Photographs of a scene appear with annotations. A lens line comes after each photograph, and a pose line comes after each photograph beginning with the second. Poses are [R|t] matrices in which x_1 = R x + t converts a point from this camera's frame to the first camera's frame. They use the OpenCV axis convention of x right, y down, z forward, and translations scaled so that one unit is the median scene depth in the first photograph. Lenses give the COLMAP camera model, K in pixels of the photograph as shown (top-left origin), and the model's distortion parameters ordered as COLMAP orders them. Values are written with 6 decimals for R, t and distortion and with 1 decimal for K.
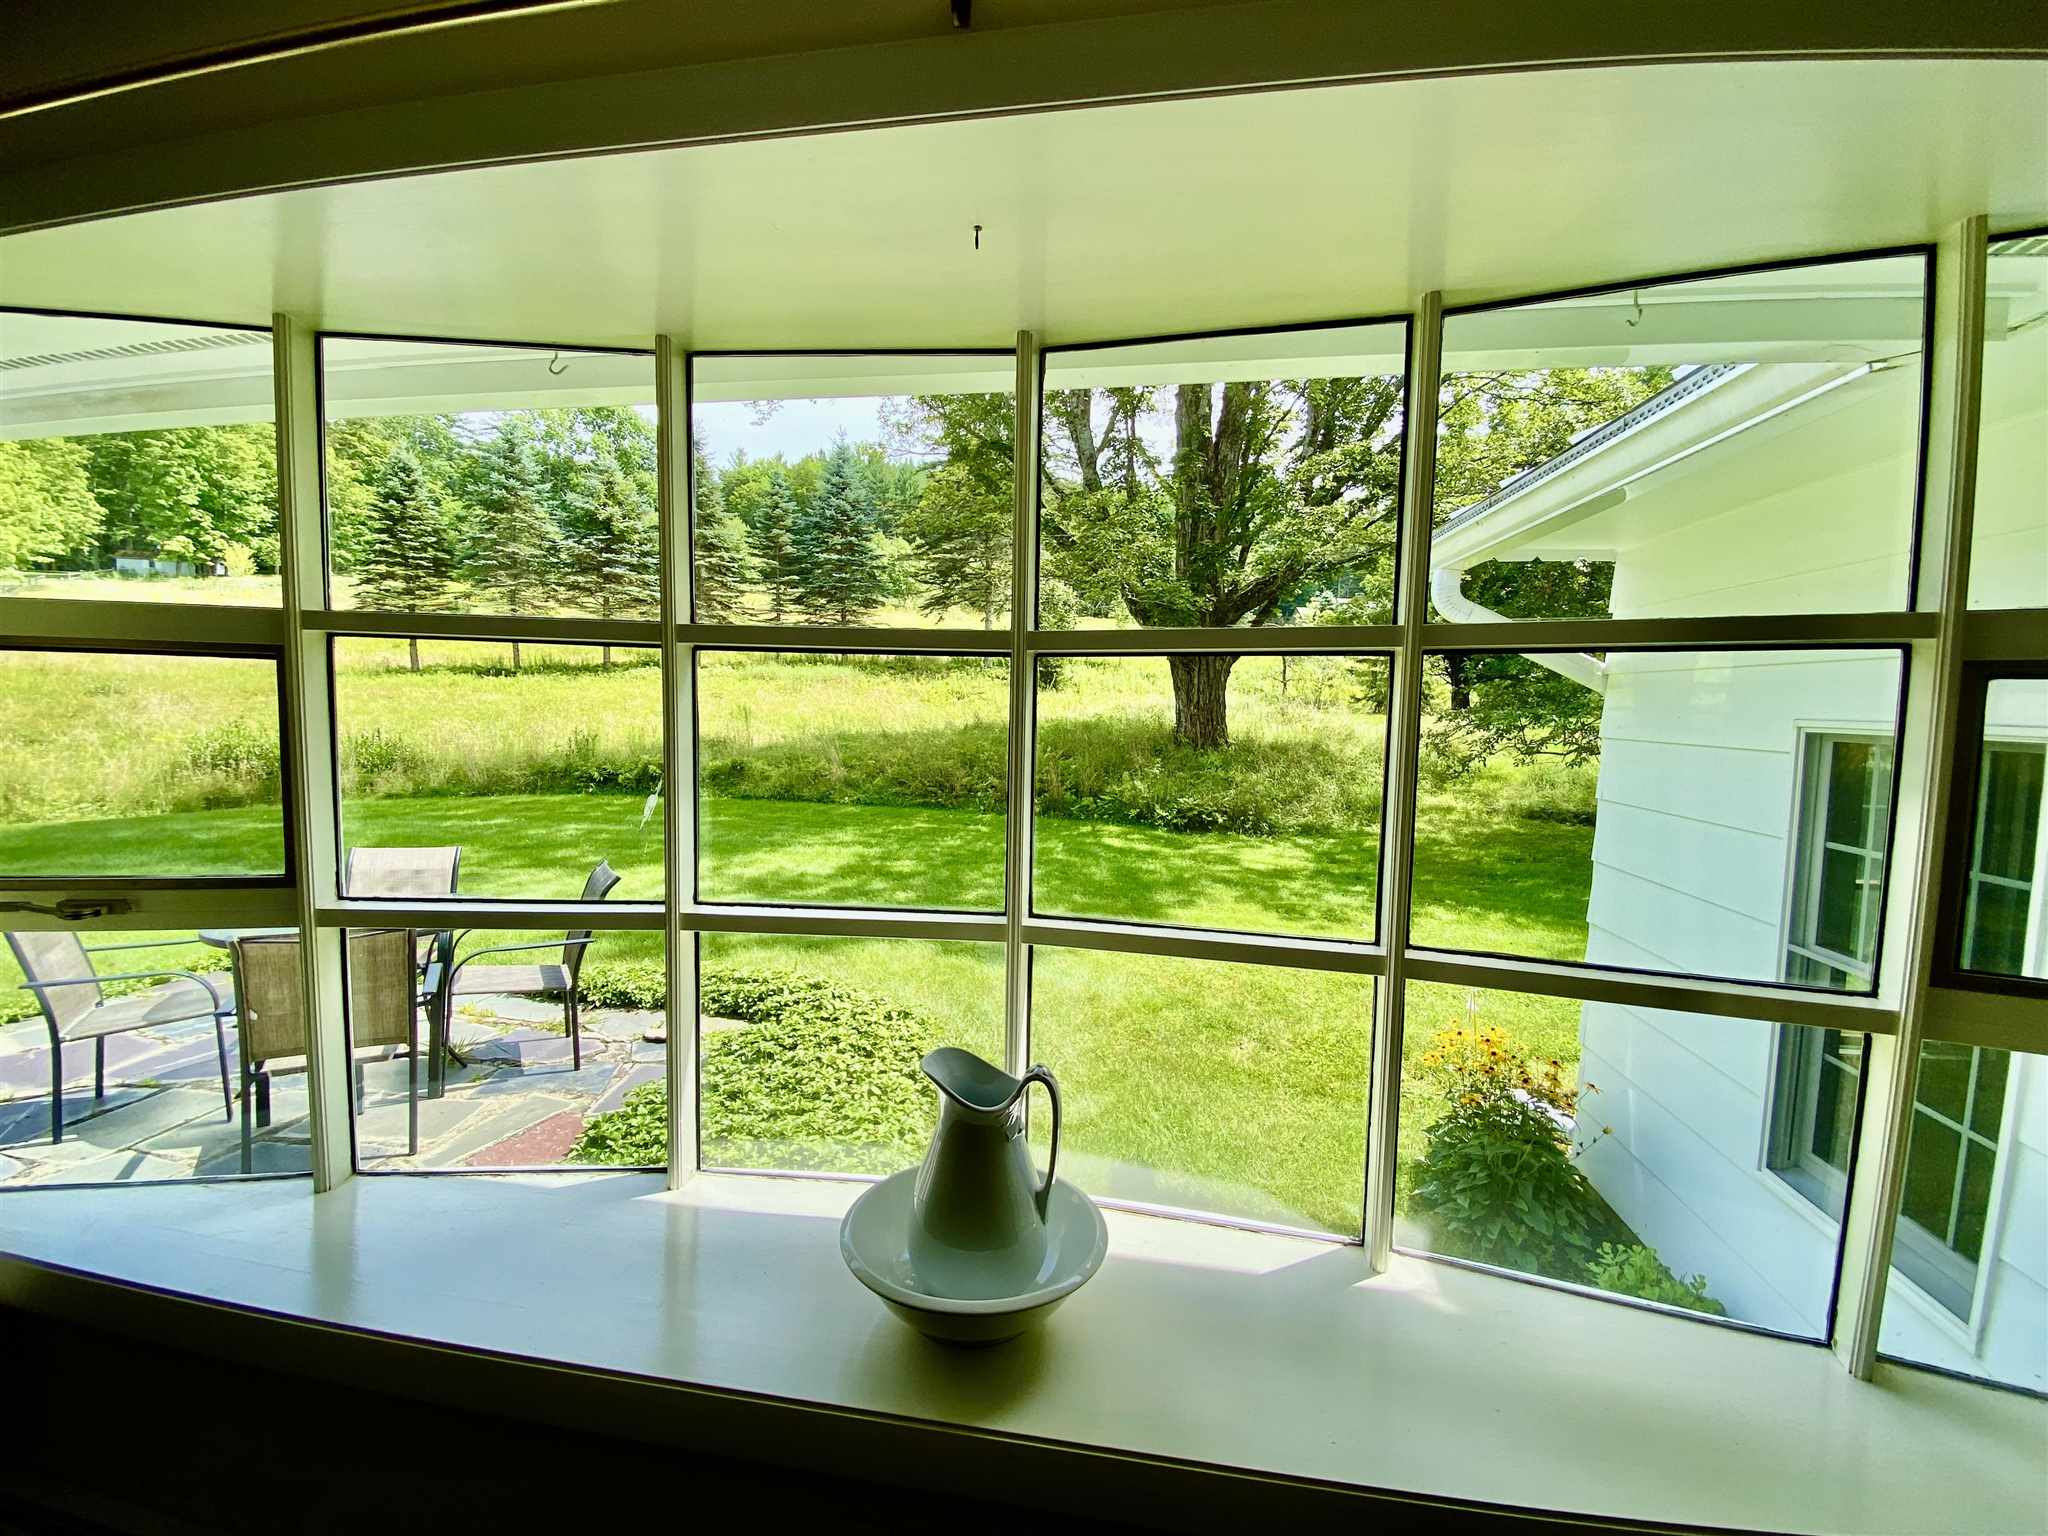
lens RADIAL K [[833.8, 0, 1017.5], [0, 833.8, 769.5], [0, 0, 1]] dist [0.017557, -0.018054]
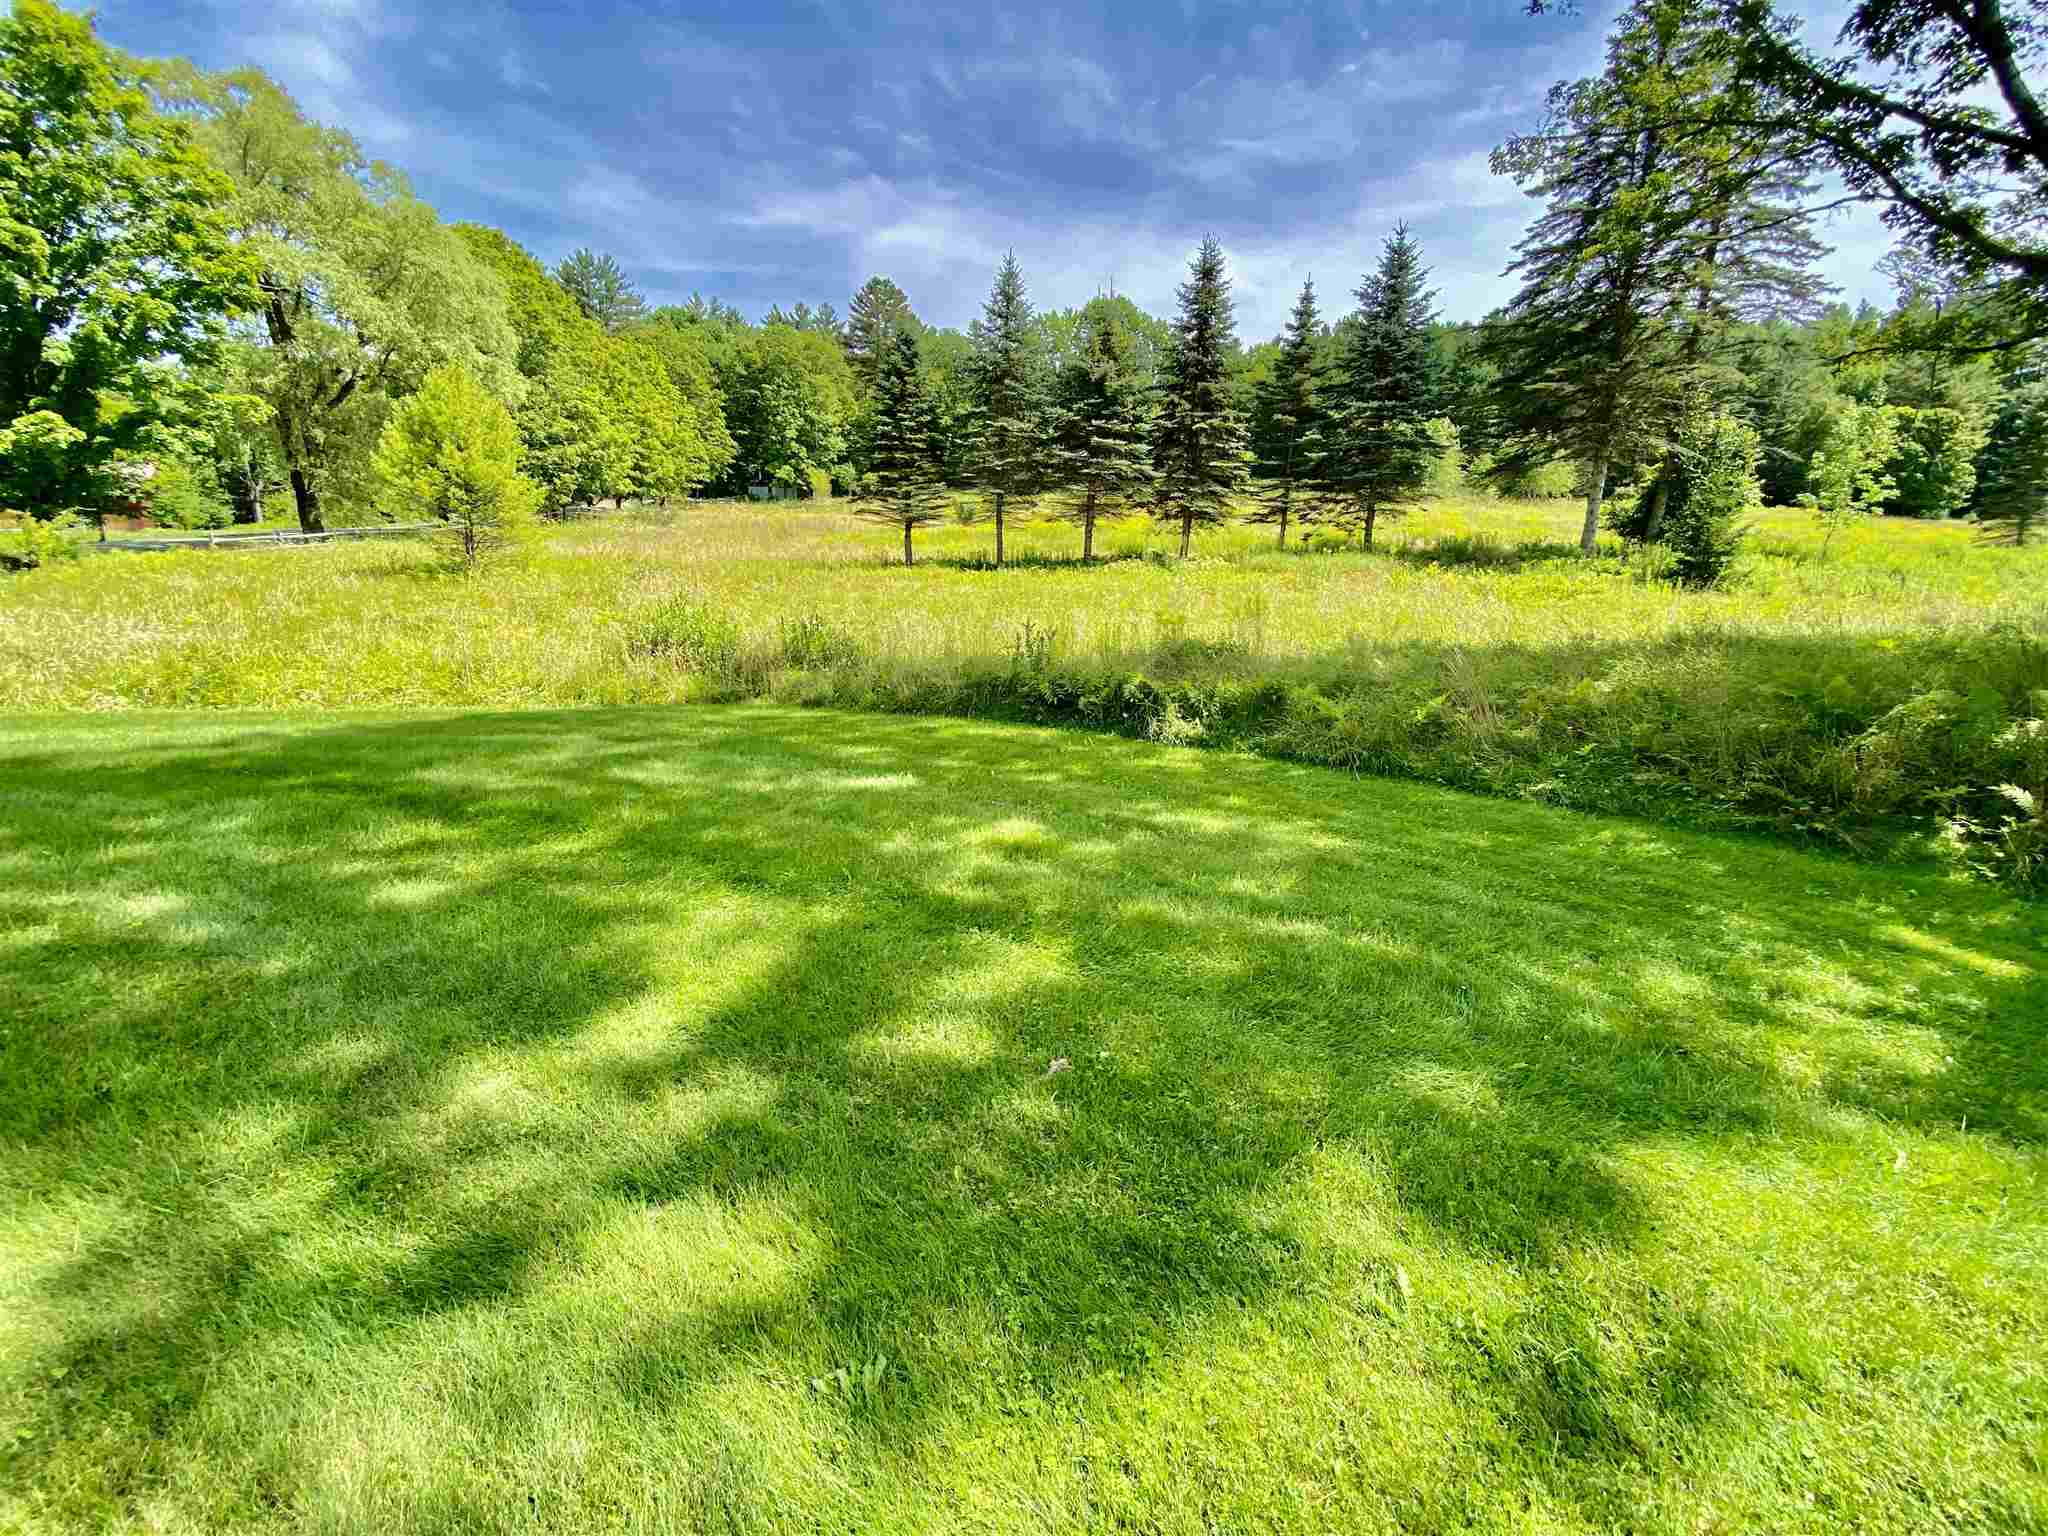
lens RADIAL K [[833.8, 0, 1017.5], [0, 833.8, 769.5], [0, 0, 1]] dist [0.017557, -0.018054]
pose [[0.858726, 0.117275, -0.498835, -0.156881], [-0.066880, 0.990783, 0.117800, -0.007281], [0.508052, -0.067796, 0.858654, 0.340583]]
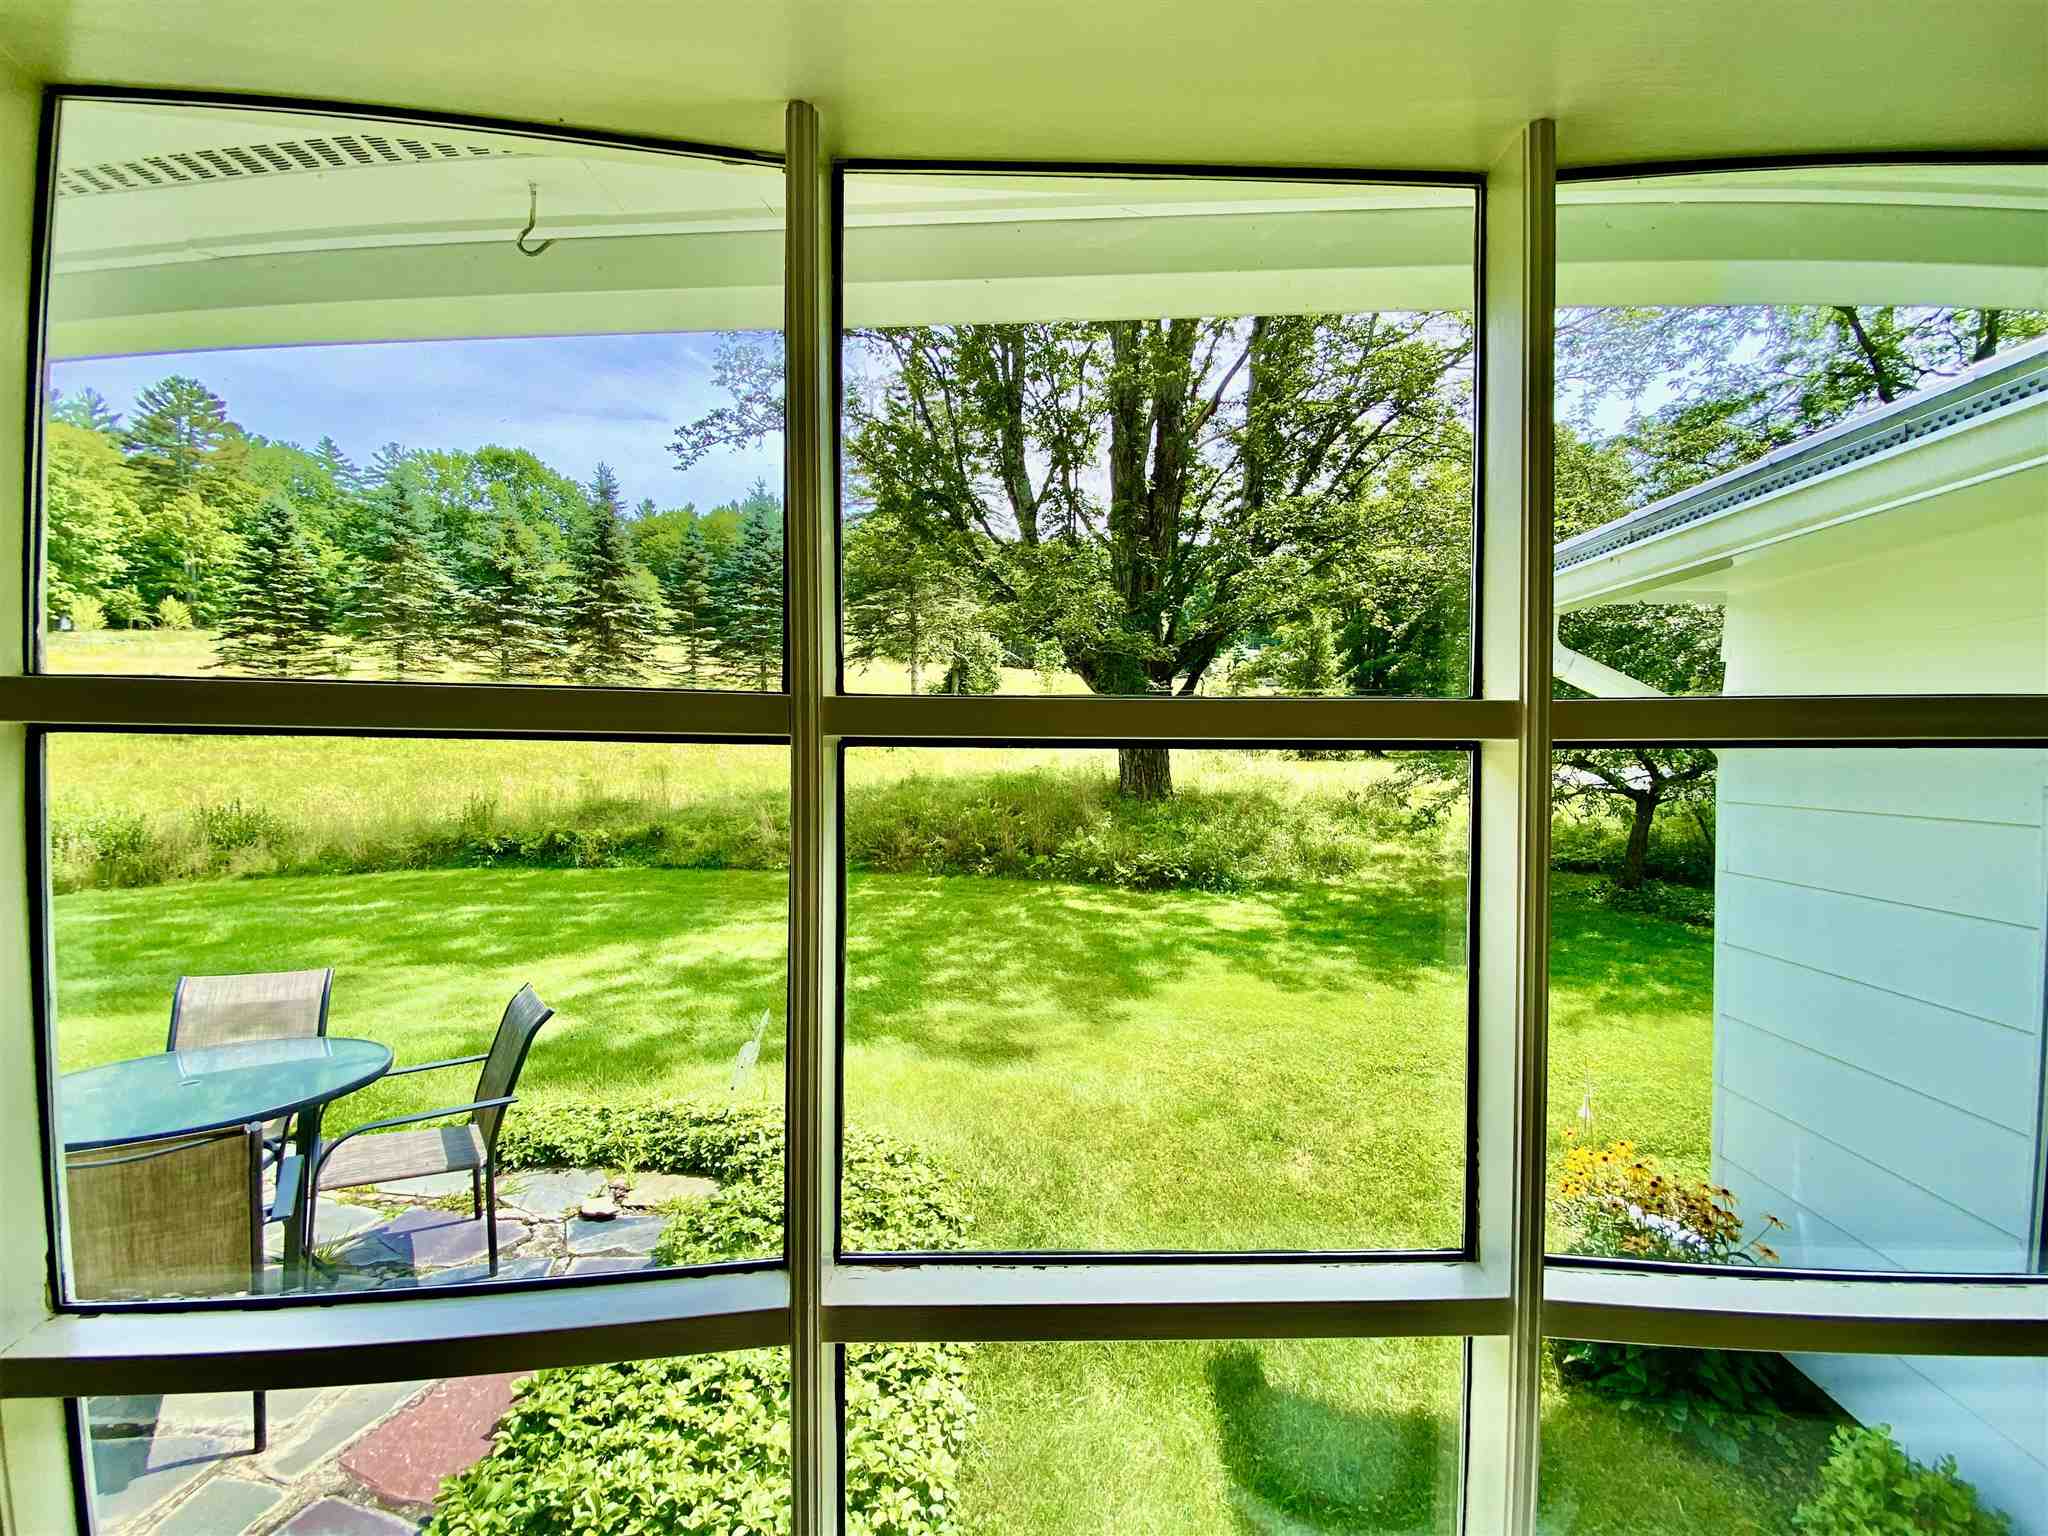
lens RADIAL K [[833.8, 0, 1017.5], [0, 833.8, 769.5], [0, 0, 1]] dist [0.017557, -0.018054]
pose [[0.995142, -0.019187, 0.096558, -0.022052], [0.024858, 0.998015, -0.057867, -0.007042], [-0.095256, 0.059986, 0.993644, 0.033490]]
